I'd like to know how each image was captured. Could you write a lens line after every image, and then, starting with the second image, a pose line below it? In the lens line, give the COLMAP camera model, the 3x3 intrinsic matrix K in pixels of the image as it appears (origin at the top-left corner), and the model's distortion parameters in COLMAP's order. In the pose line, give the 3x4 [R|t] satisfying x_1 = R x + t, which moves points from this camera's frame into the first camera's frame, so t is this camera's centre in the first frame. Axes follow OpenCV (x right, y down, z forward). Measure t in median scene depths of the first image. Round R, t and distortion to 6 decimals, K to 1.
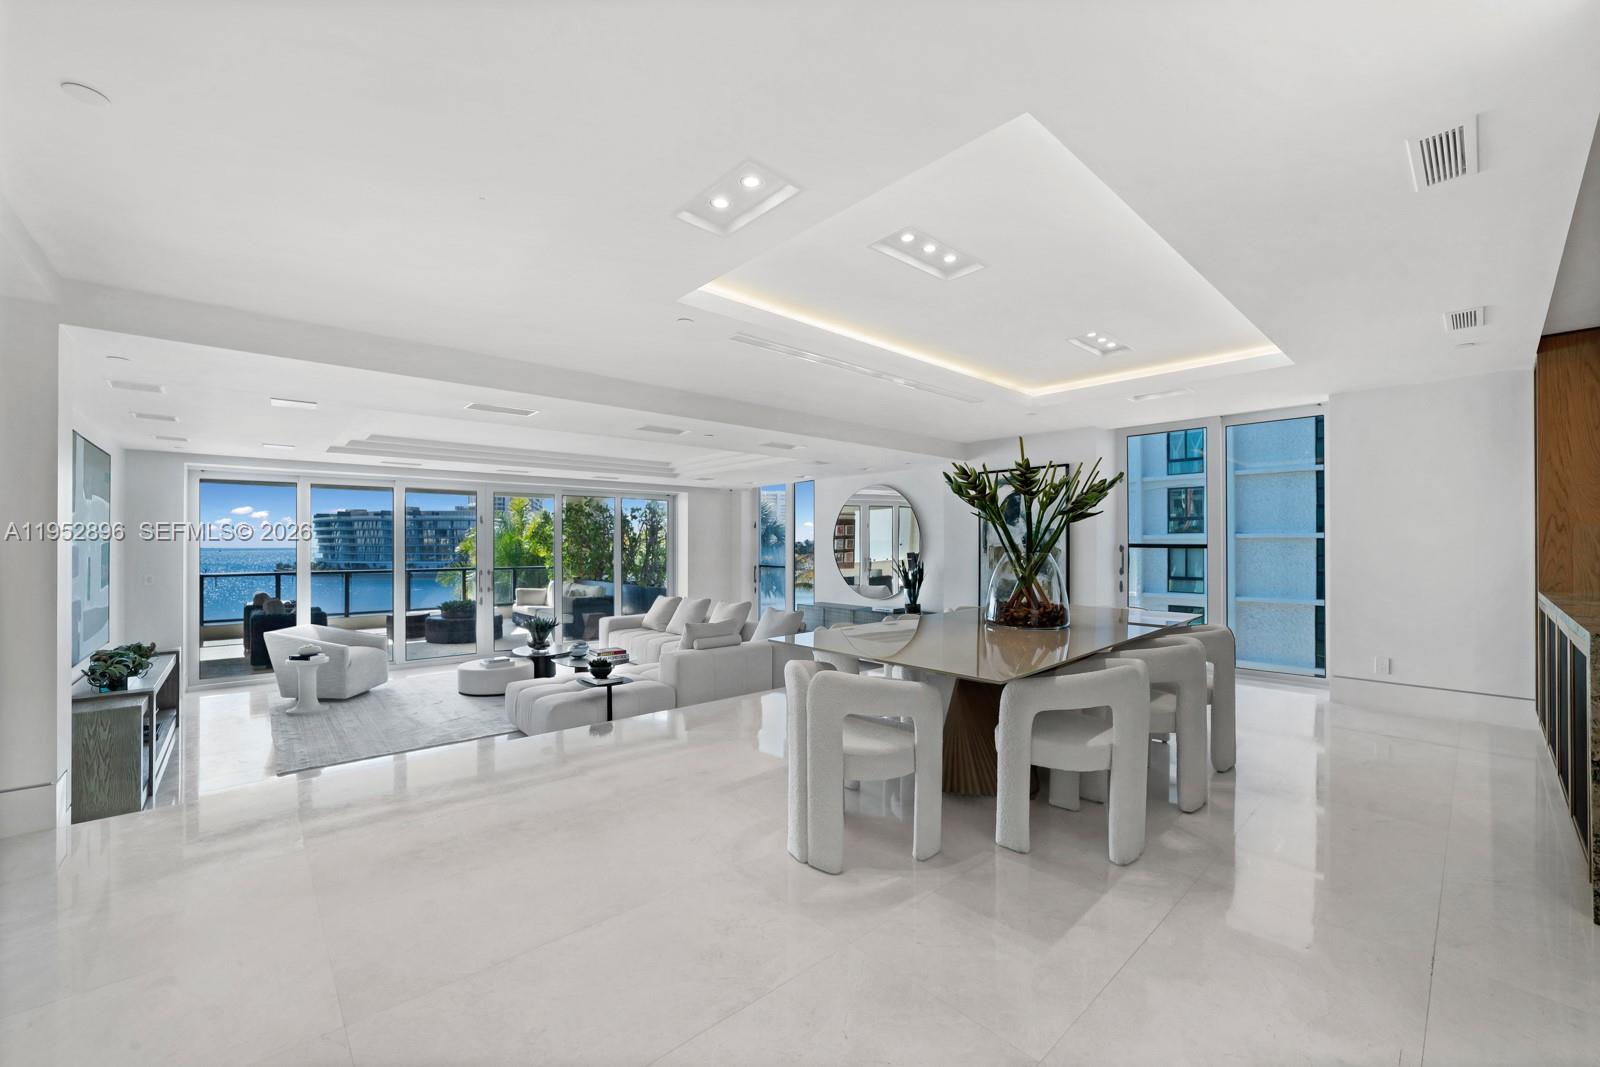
lens RADIAL K [[623.7, 0, 803.6], [0, 623.7, 542.3], [0, 0, 1]] dist [-0.000559, -0.000049]
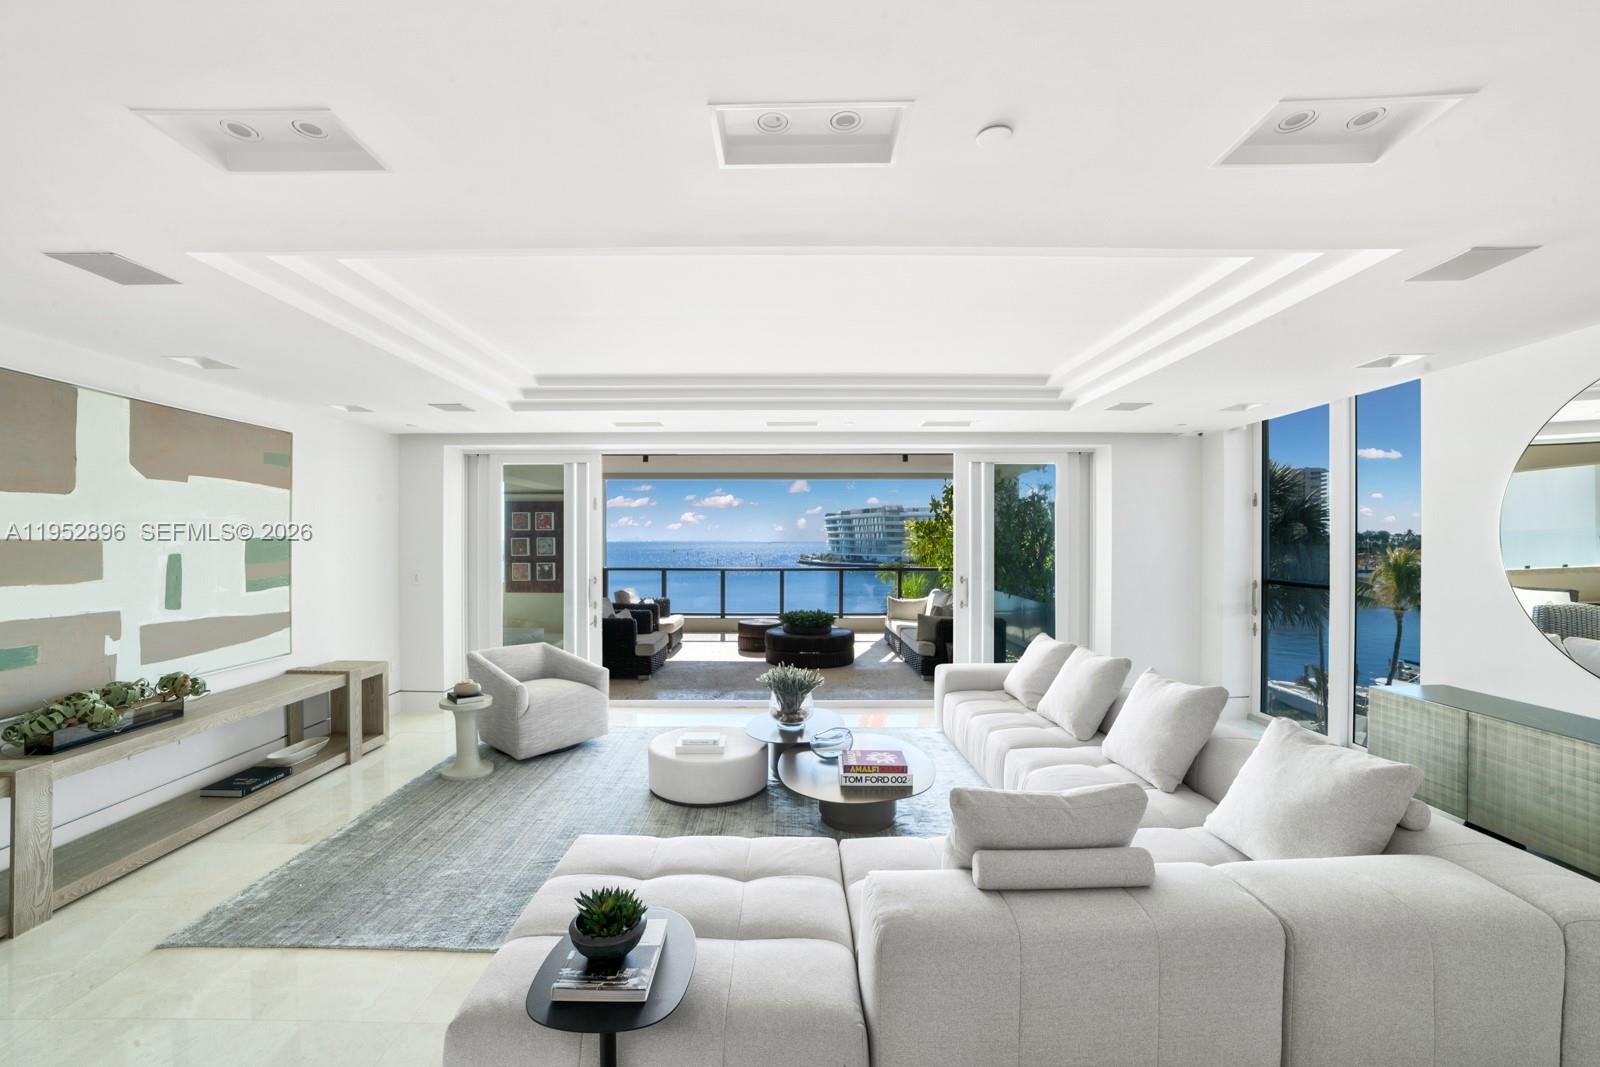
lens RADIAL K [[640.1, 0, 794.5], [0, 640.1, 541.9], [0, 0, 1]] dist [-0.069389, -0.000033]
pose [[0.737377, 0.003159, -0.675474, -0.017205], [0.002258, 0.999972, 0.007140, 0.001137], [0.675477, -0.006790, 0.737349, 0.380634]]
